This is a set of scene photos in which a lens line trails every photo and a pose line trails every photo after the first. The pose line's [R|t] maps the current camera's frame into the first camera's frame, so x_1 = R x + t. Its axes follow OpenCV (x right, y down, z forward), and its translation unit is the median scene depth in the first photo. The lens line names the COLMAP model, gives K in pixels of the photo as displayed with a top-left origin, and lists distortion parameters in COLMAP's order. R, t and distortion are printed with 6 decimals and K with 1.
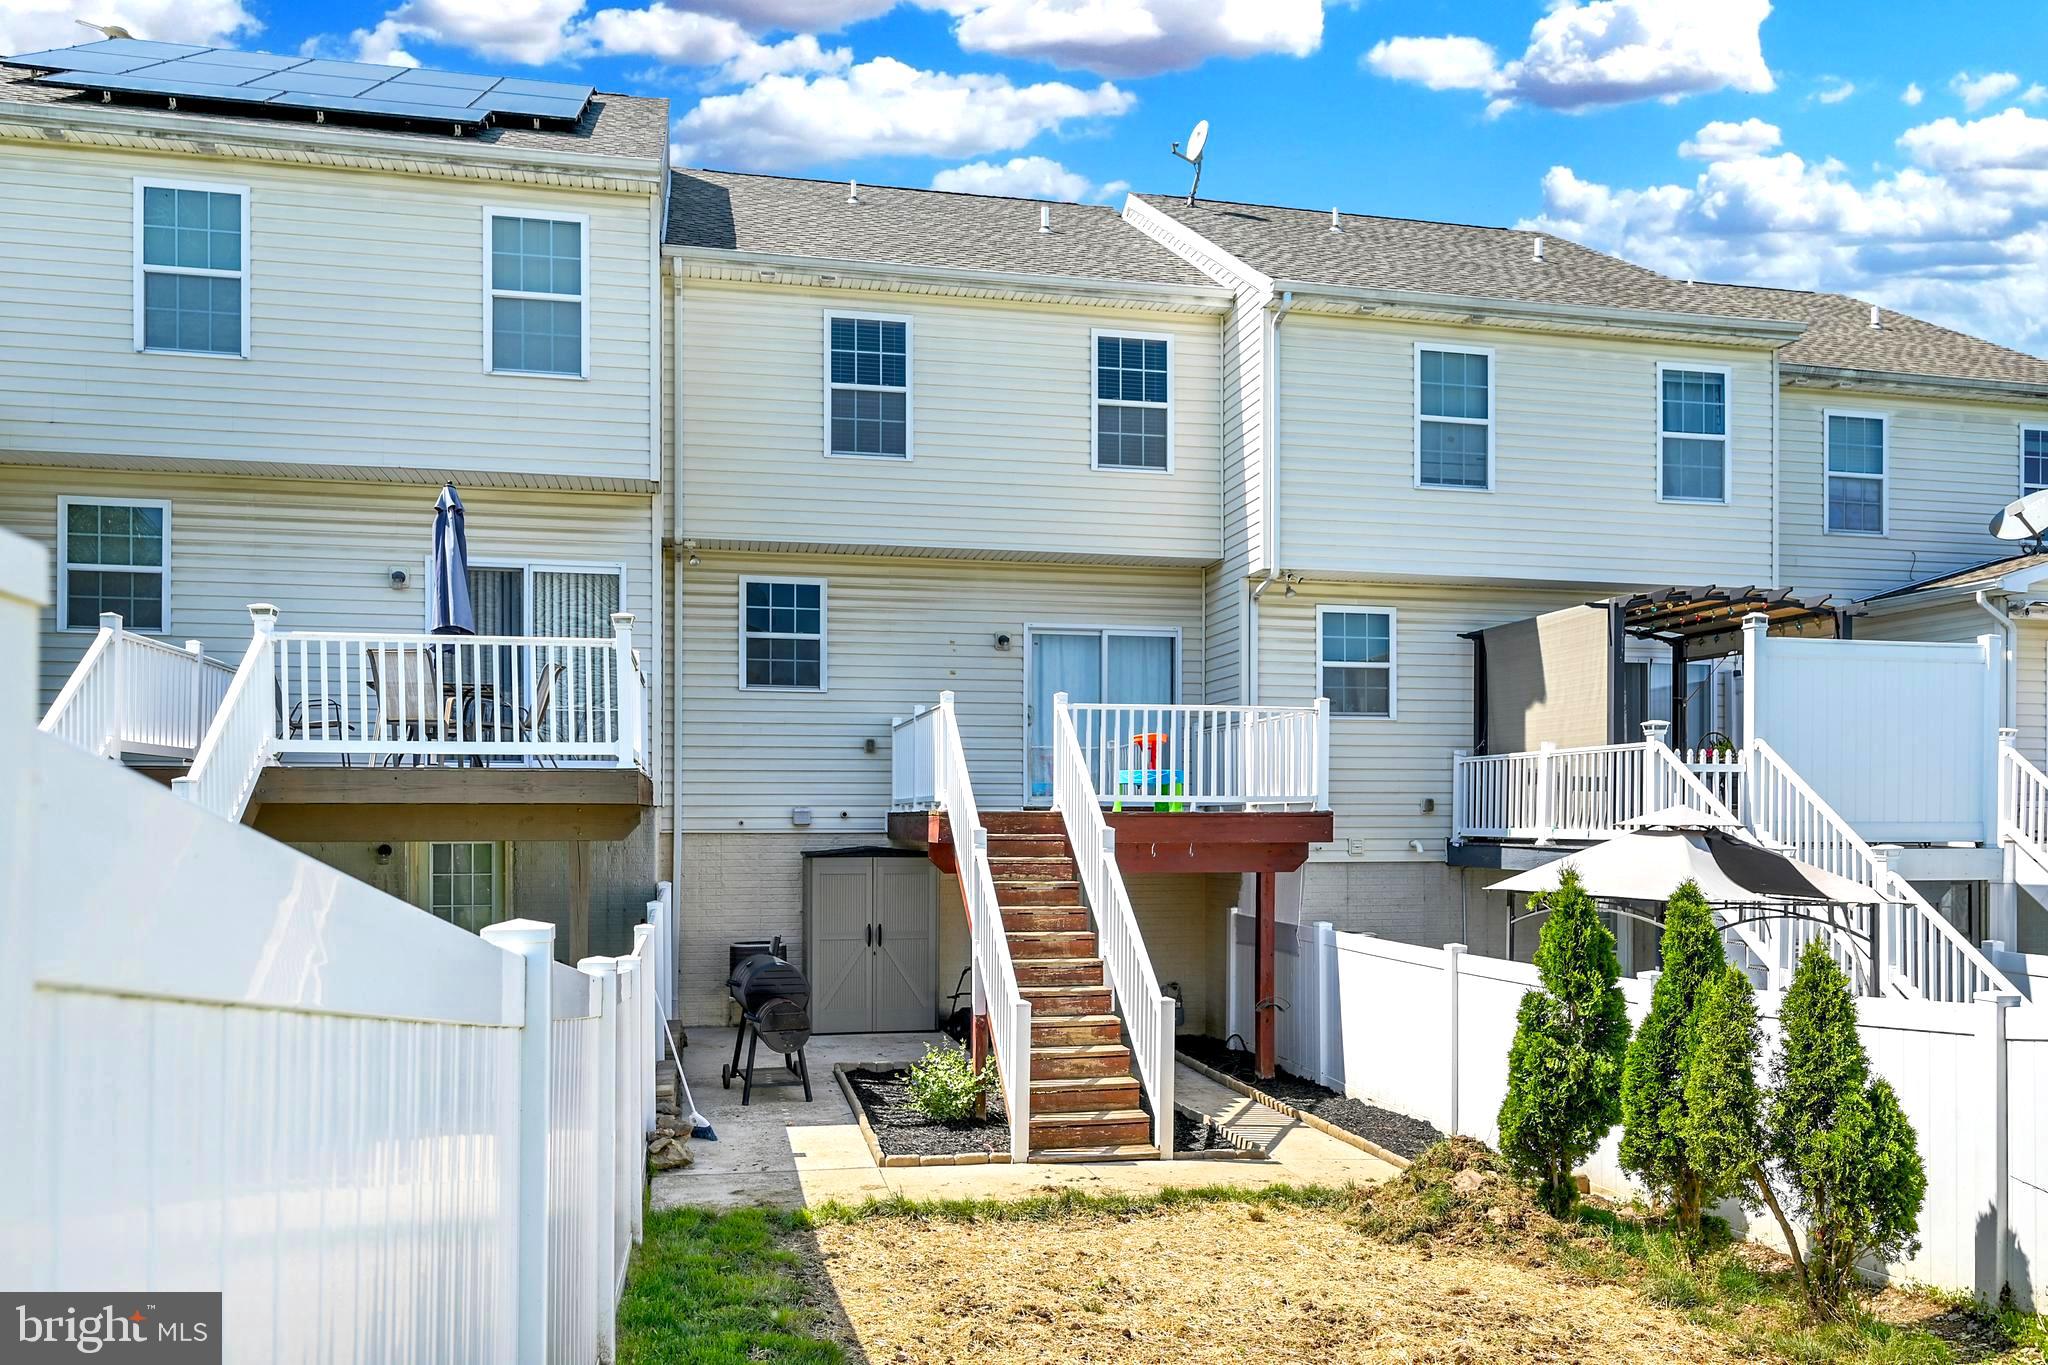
lens RADIAL K [[1357.5, 0, 1036.3], [0, 1357.5, 765.8], [0, 0, 1]] dist [0.000749, 0.002152]
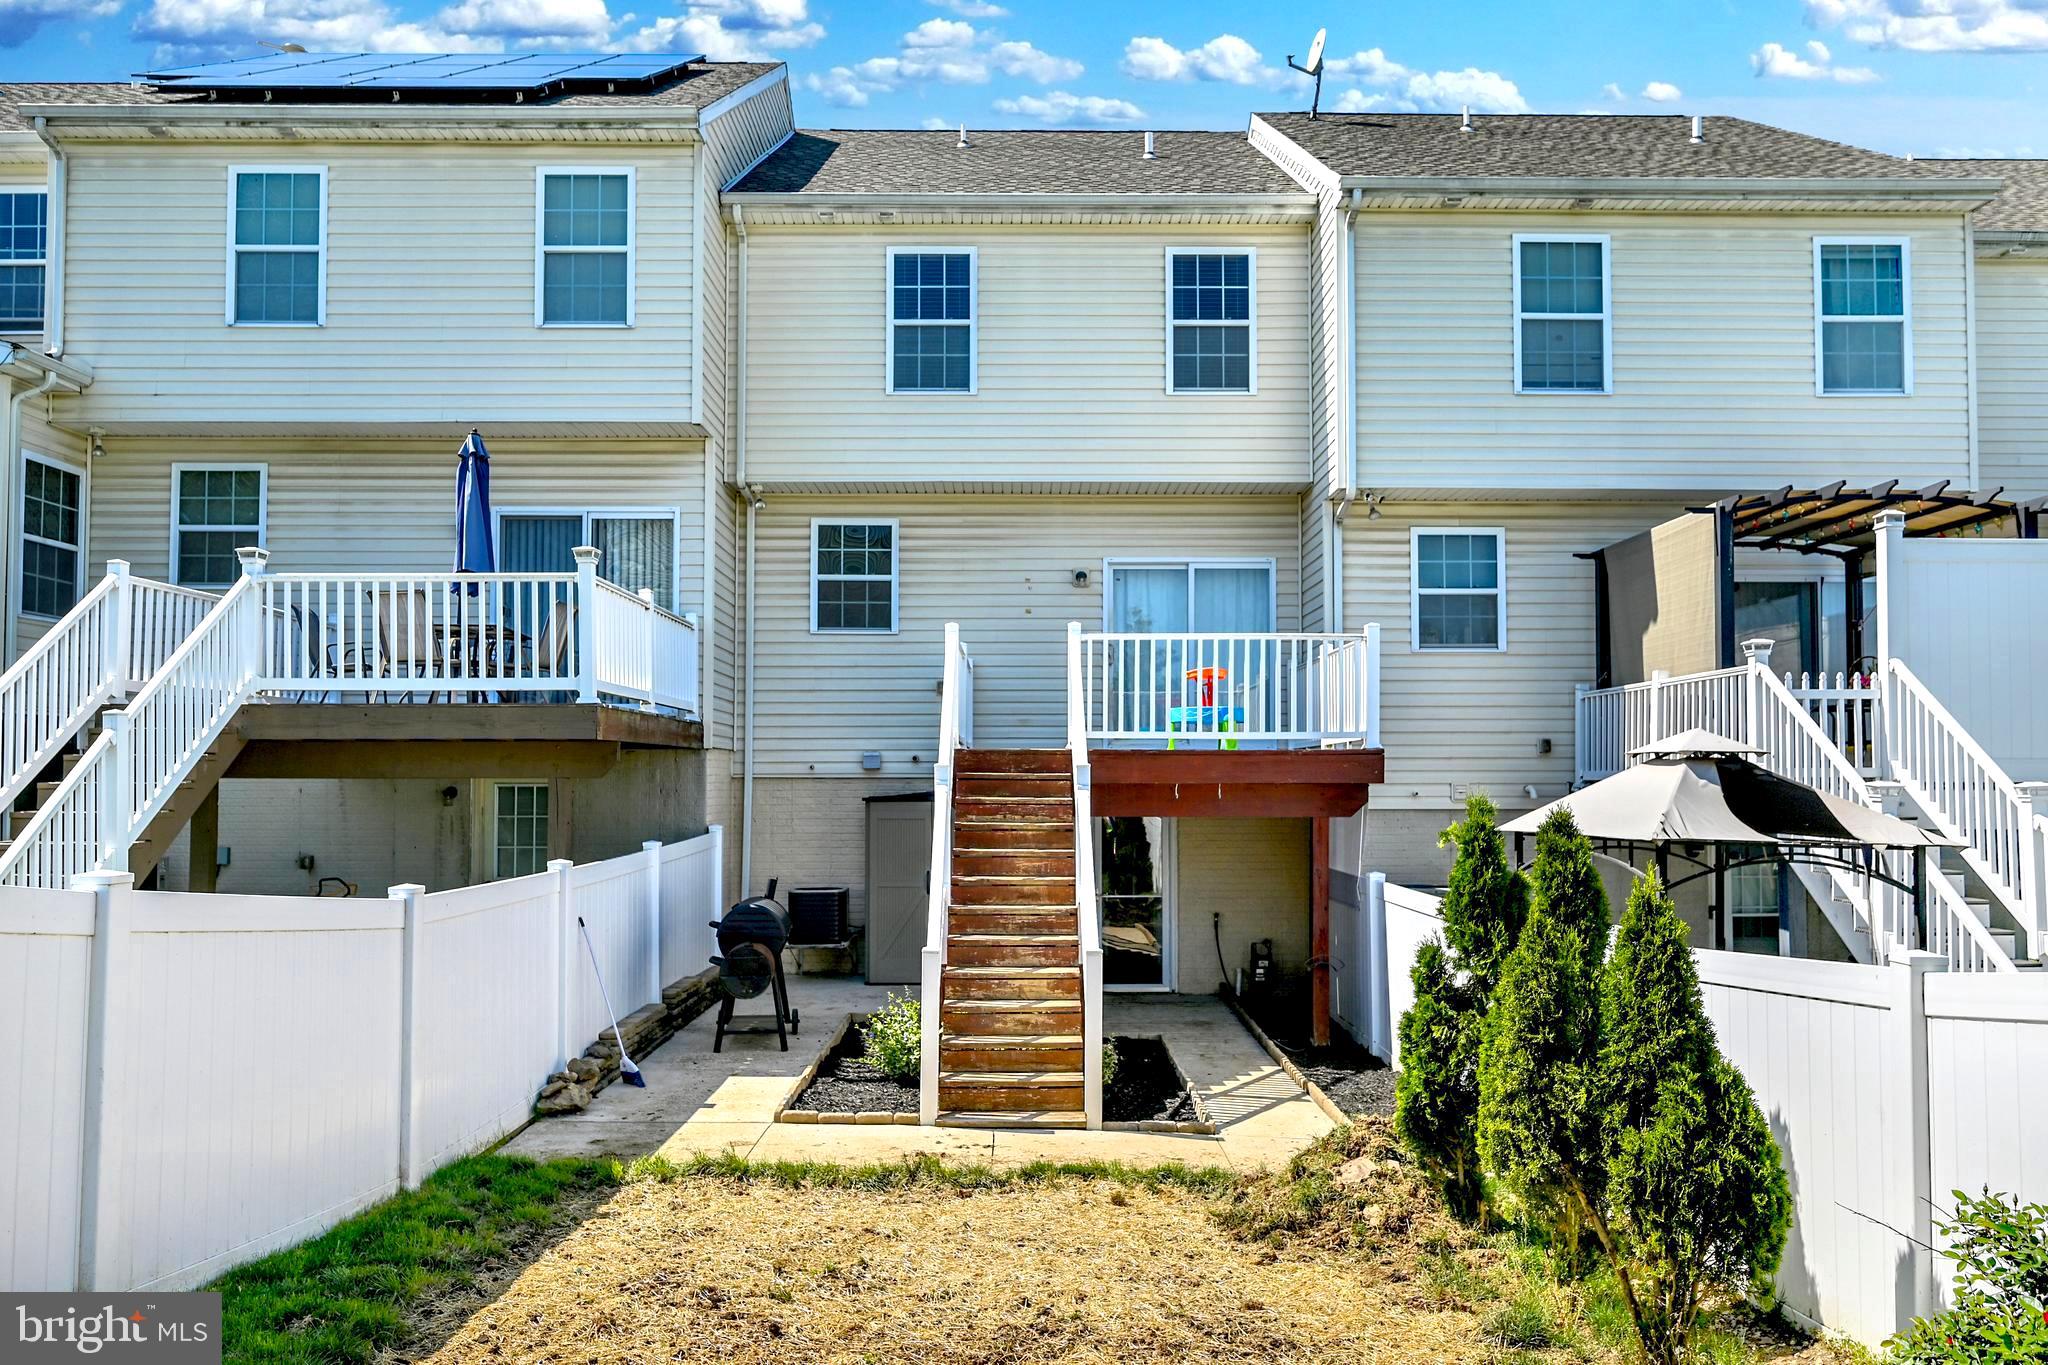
lens RADIAL K [[1357.5, 0, 1023.3], [0, 1357.5, 683.7], [0, 0, 1]] dist [0.000749, 0.002152]
pose [[0.982283, -0.013658, -0.186906, 0.144849], [0.008141, 0.999509, -0.030254, 0.015067], [0.187227, 0.028197, 0.981912, 0.067919]]
